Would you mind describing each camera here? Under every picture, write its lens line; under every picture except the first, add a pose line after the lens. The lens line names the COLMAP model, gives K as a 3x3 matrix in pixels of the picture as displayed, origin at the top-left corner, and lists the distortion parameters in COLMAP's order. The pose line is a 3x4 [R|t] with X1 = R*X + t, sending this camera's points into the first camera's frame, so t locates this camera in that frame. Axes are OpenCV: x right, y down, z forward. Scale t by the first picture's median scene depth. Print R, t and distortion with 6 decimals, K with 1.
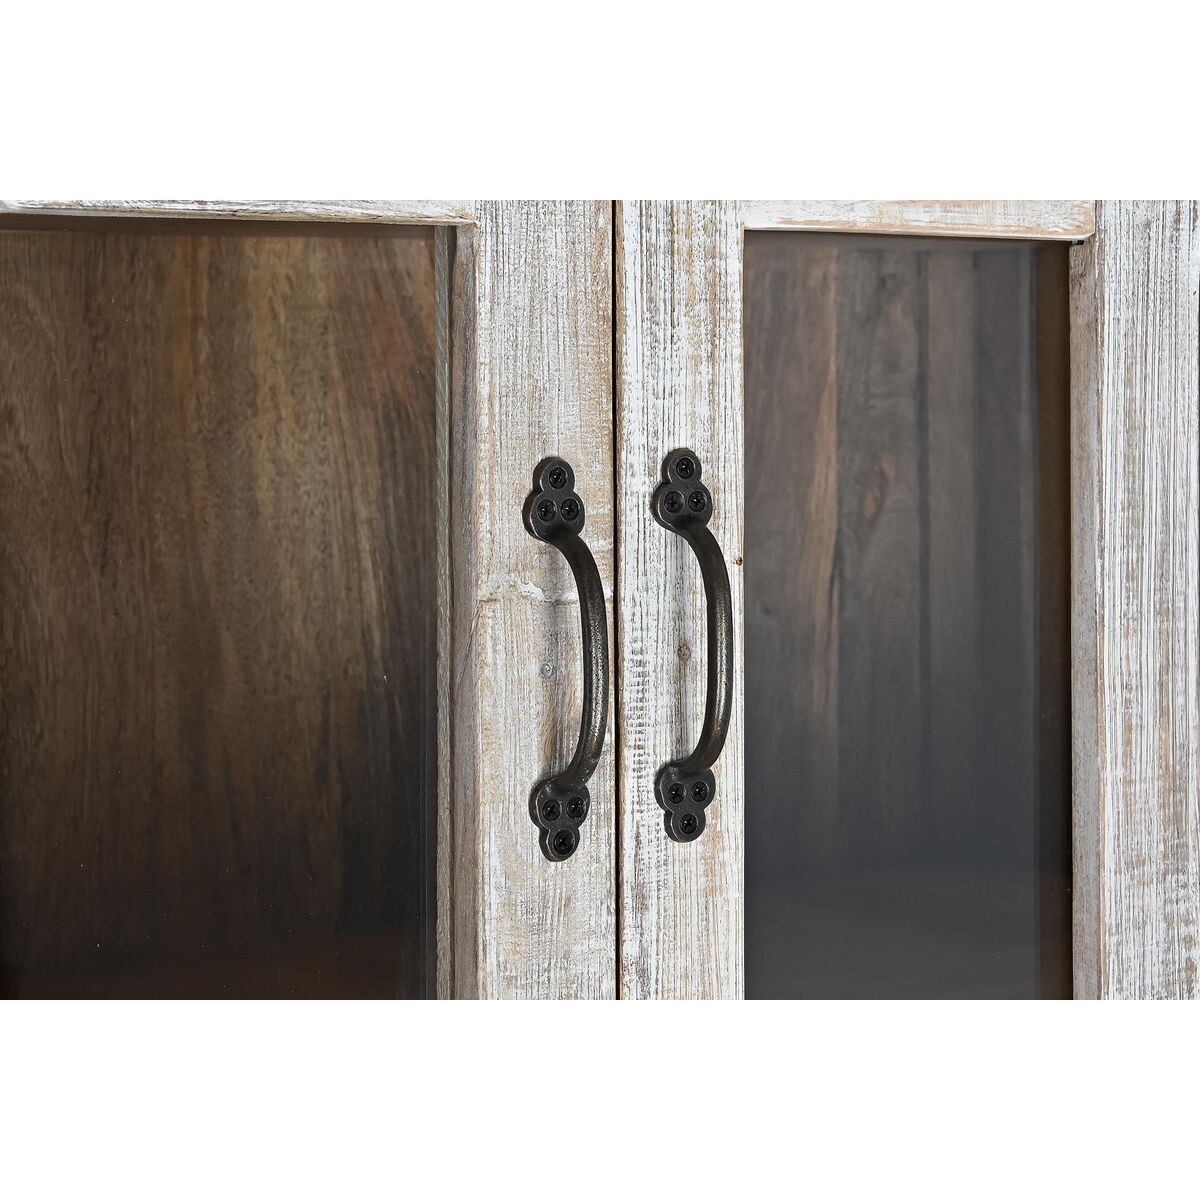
lens RADIAL K [[2959.4, 0, 600.1], [0, 2959.4, 598.6], [0, 0, 1]] dist [-0.108579, 0.000000]
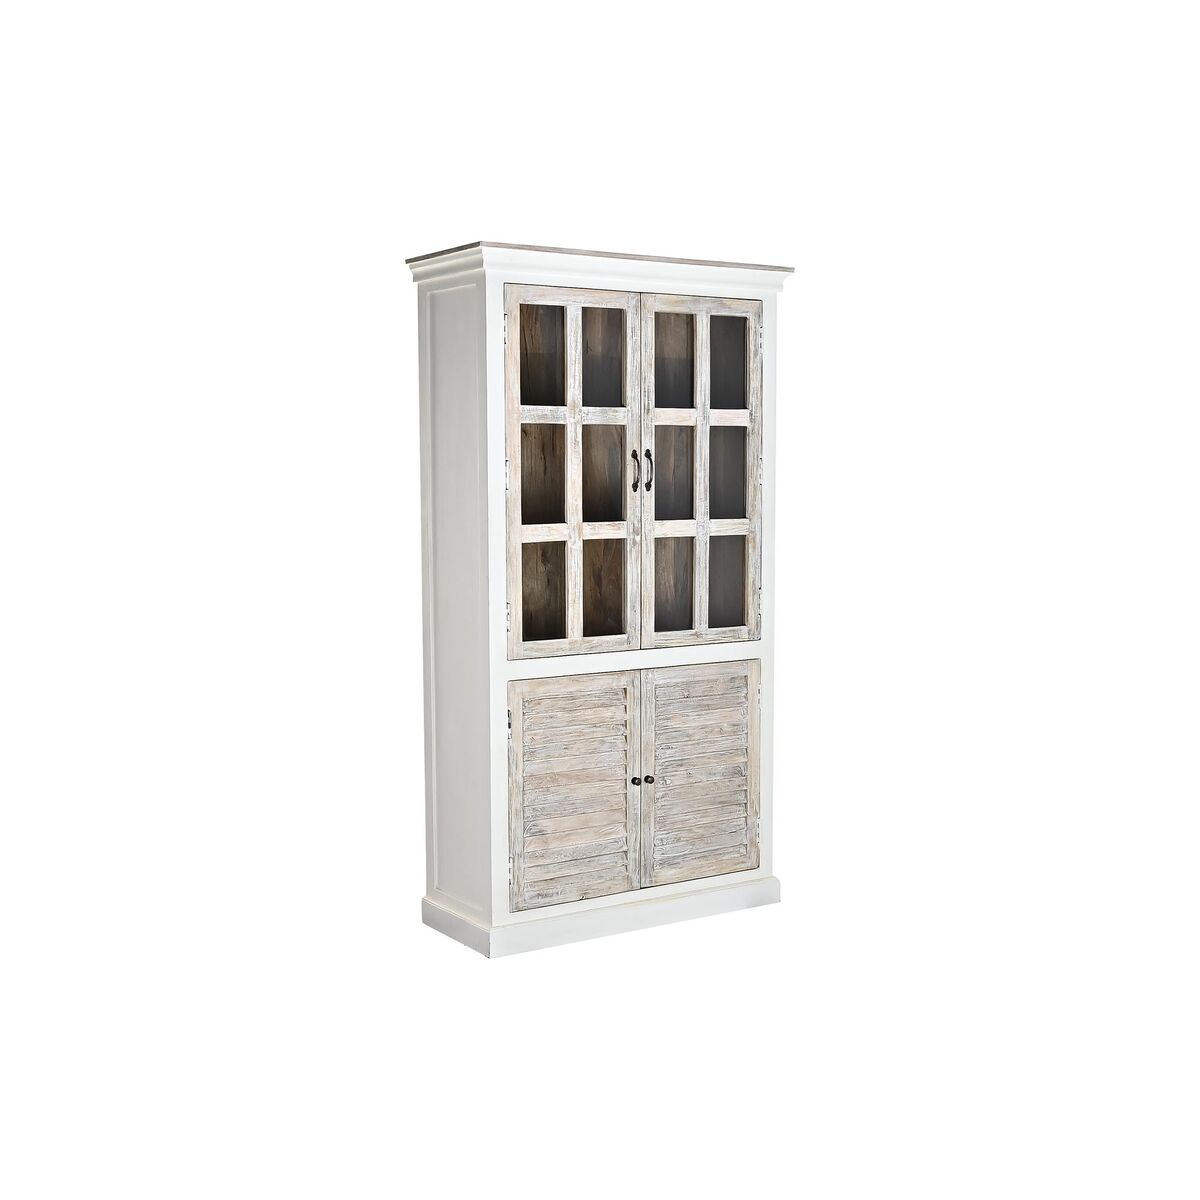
lens RADIAL K [[1509.6, 0, 602.0], [0, 1509.6, 603.3], [0, 0, 1]] dist [0.027484, 0.000000]
pose [[0.999853, 0.002532, -0.016955, -0.035798], [-0.002249, 0.999858, 0.016681, 0.359495], [0.016994, -0.016640, 0.999717, -3.814972]]
